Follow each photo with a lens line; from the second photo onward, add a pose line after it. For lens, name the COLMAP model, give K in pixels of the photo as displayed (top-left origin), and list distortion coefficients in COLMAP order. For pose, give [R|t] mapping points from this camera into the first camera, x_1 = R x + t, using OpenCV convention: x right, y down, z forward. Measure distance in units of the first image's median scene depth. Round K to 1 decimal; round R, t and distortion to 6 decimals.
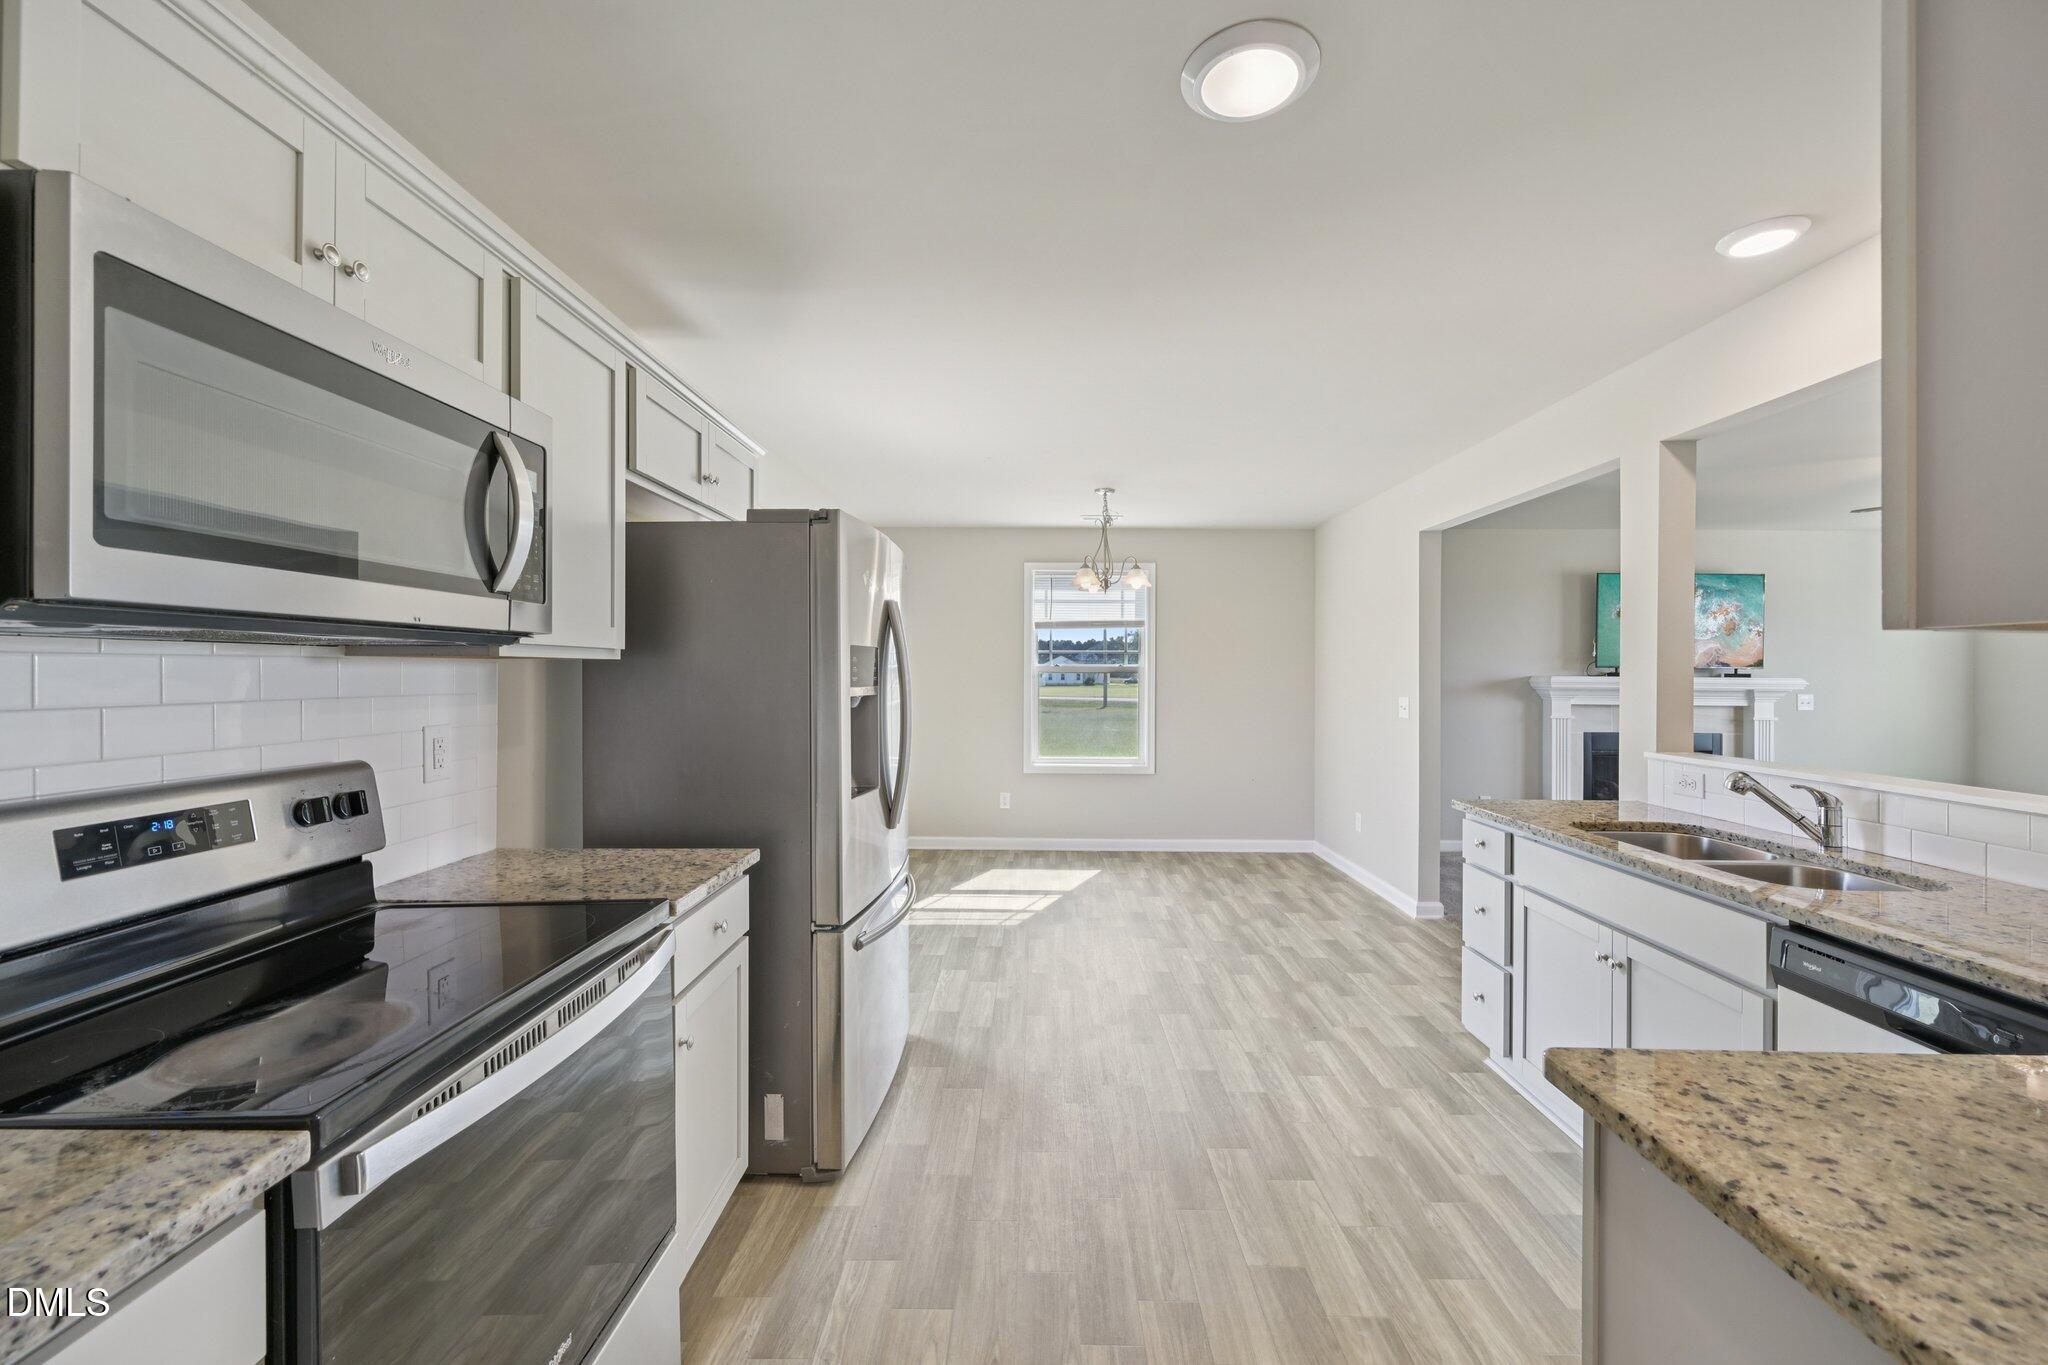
lens RADIAL K [[805.8, 0, 1030.6], [0, 805.8, 670.1], [0, 0, 1]] dist [0.000600, 0.000234]
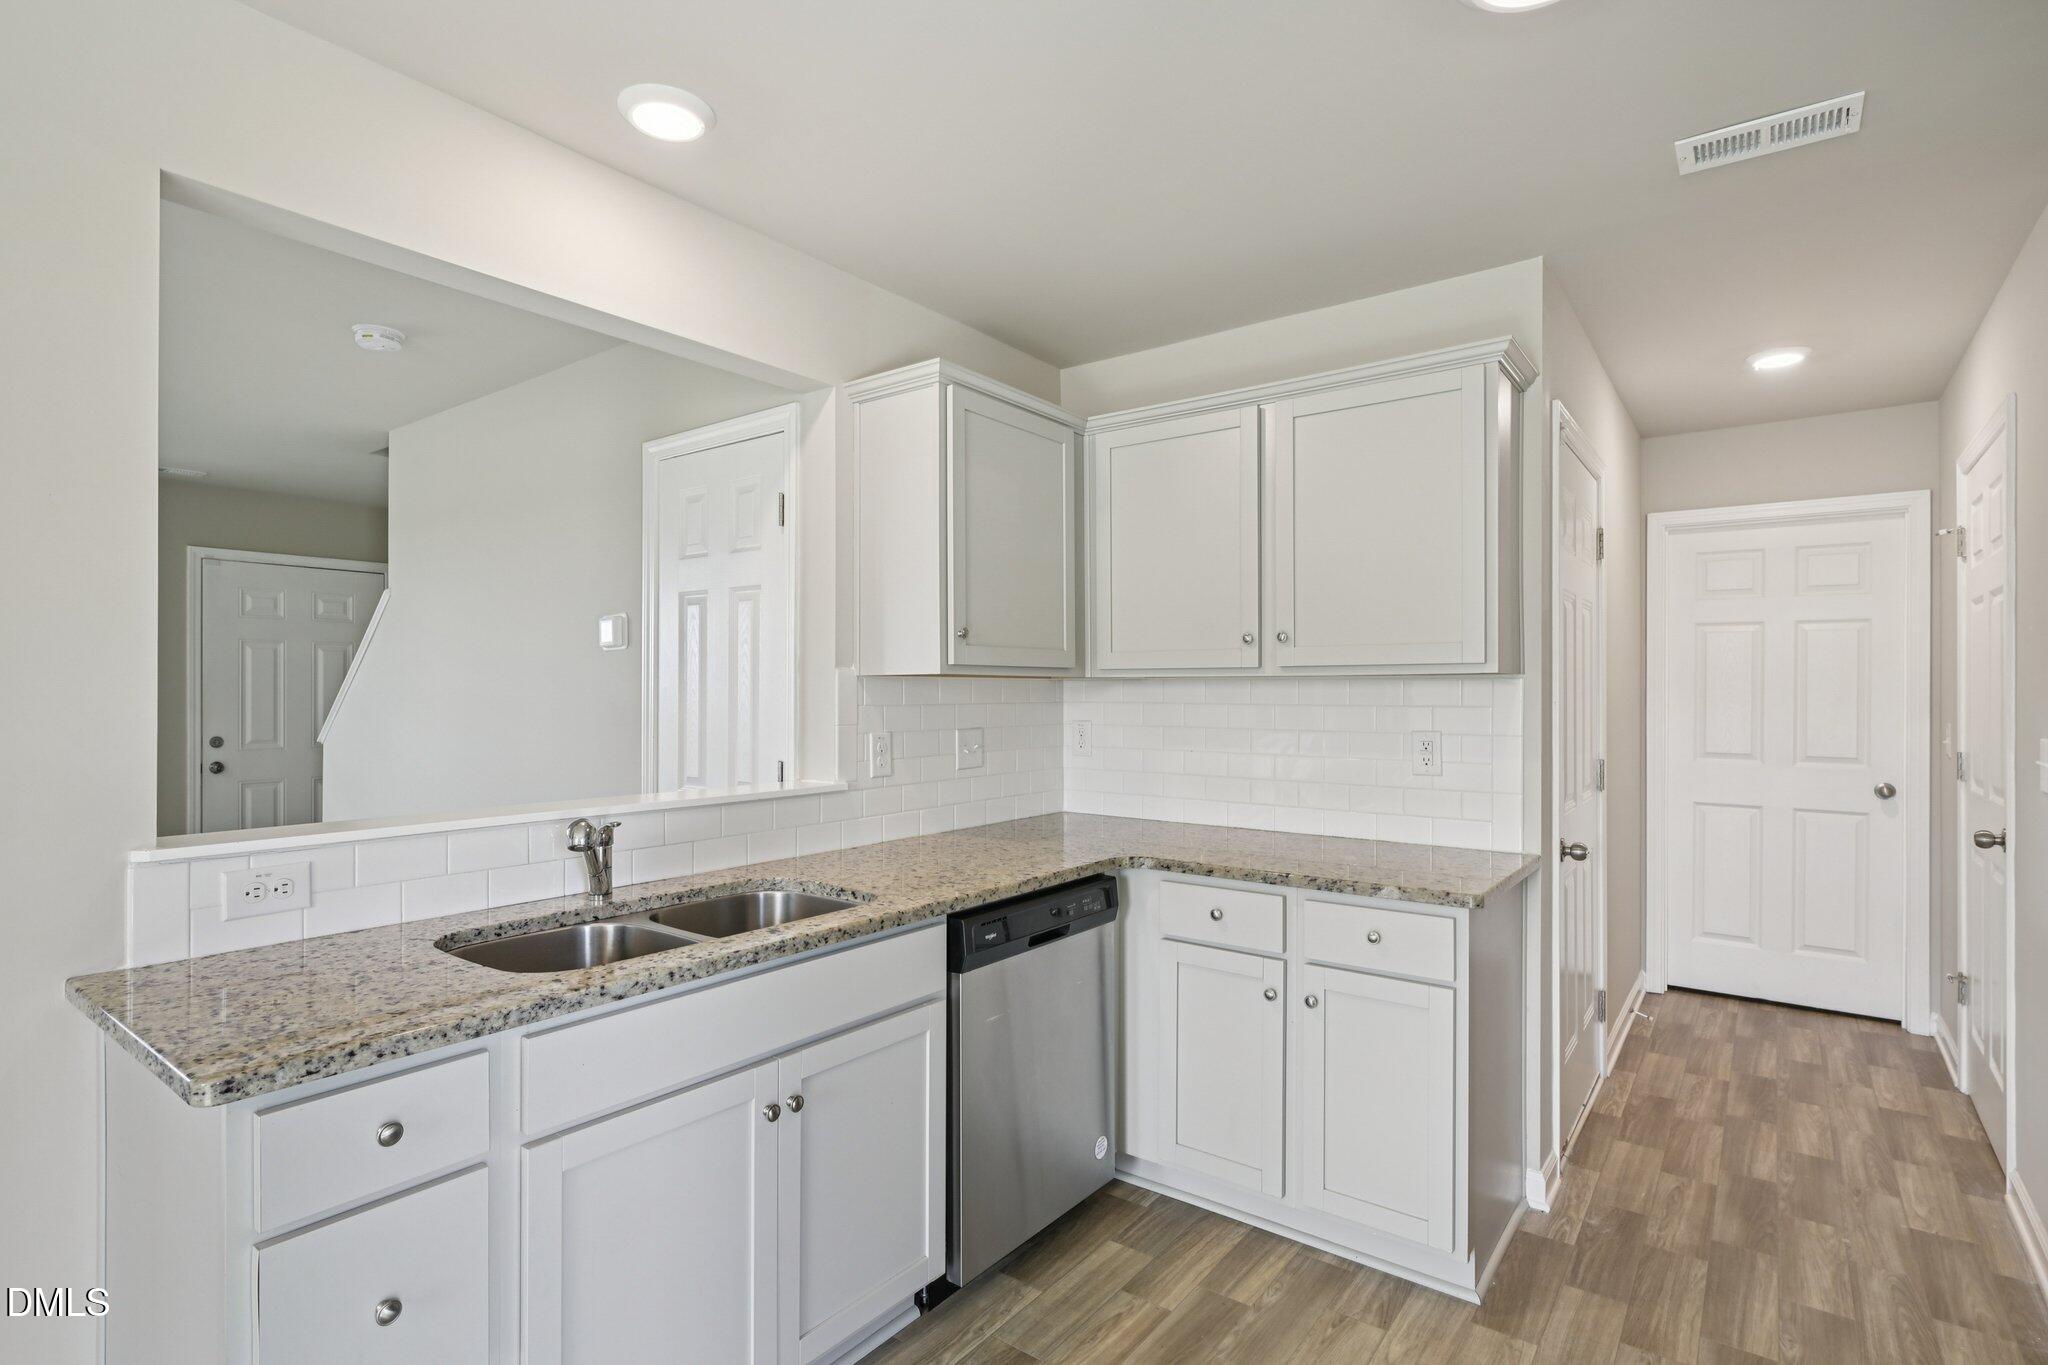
lens RADIAL K [[1004.3, 0, 1022.0], [0, 1004.3, 687.8], [0, 0, 1]] dist [-0.000475, -0.000186]
pose [[-0.804422, -0.008145, 0.594002, 0.049605], [-0.009320, 0.999956, 0.001089, 0.006638], [-0.593985, -0.004660, -0.804463, 1.258028]]
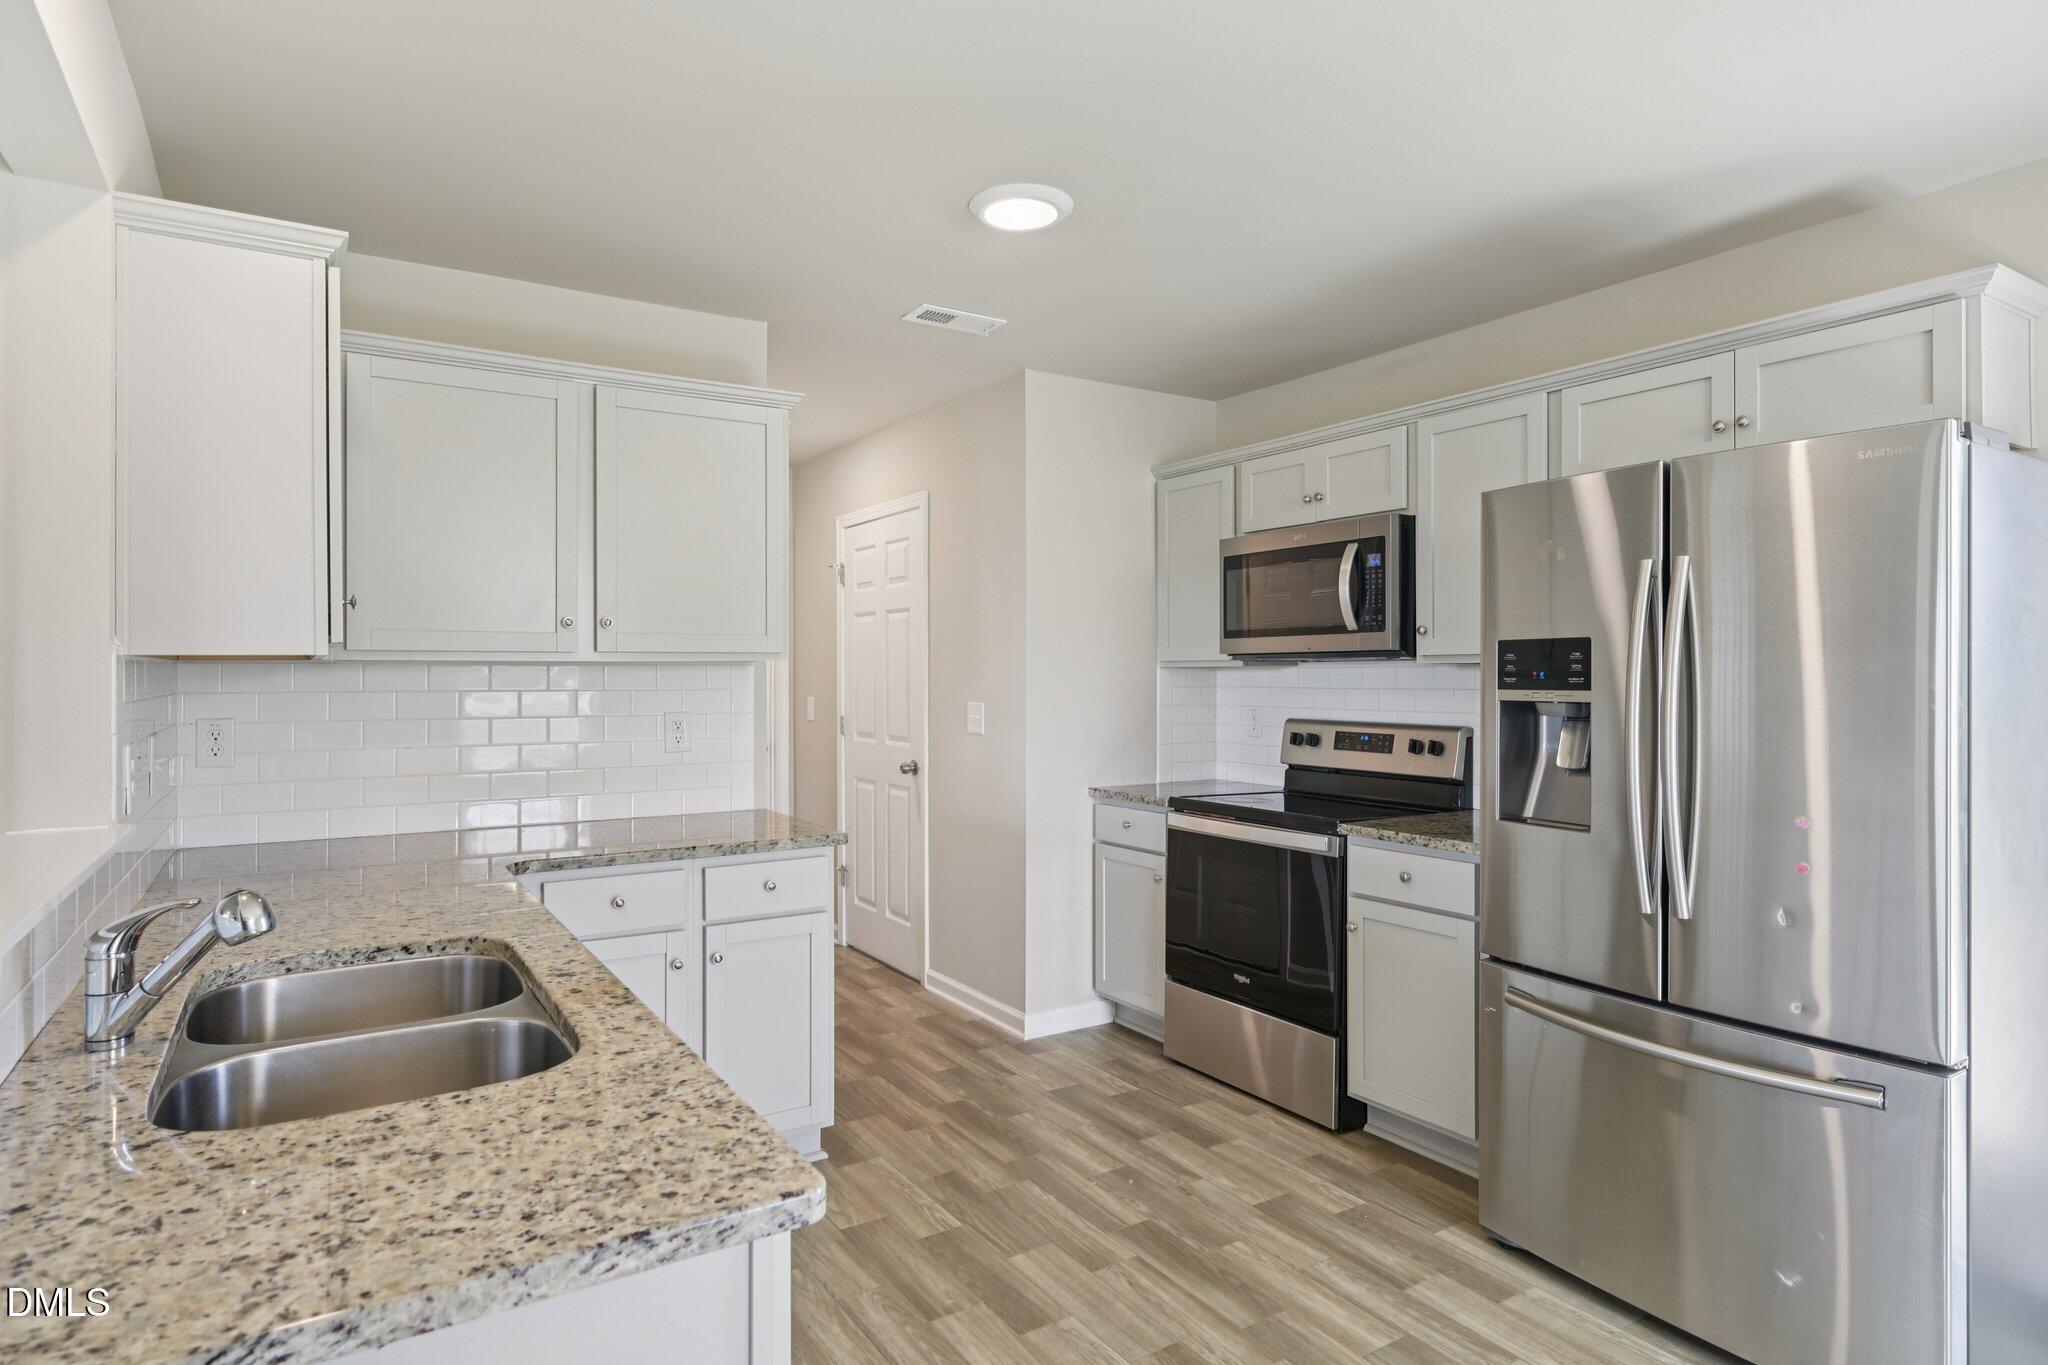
lens RADIAL K [[1115.7, 0, 1017.8], [0, 1115.7, 671.7], [0, 0, 1]] dist [-0.002008, -0.001129]
pose [[-0.836197, -0.007292, -0.548381, 0.735711], [-0.002737, 0.999955, -0.009123, 0.012966], [0.548422, -0.006128, -0.836179, 1.464282]]
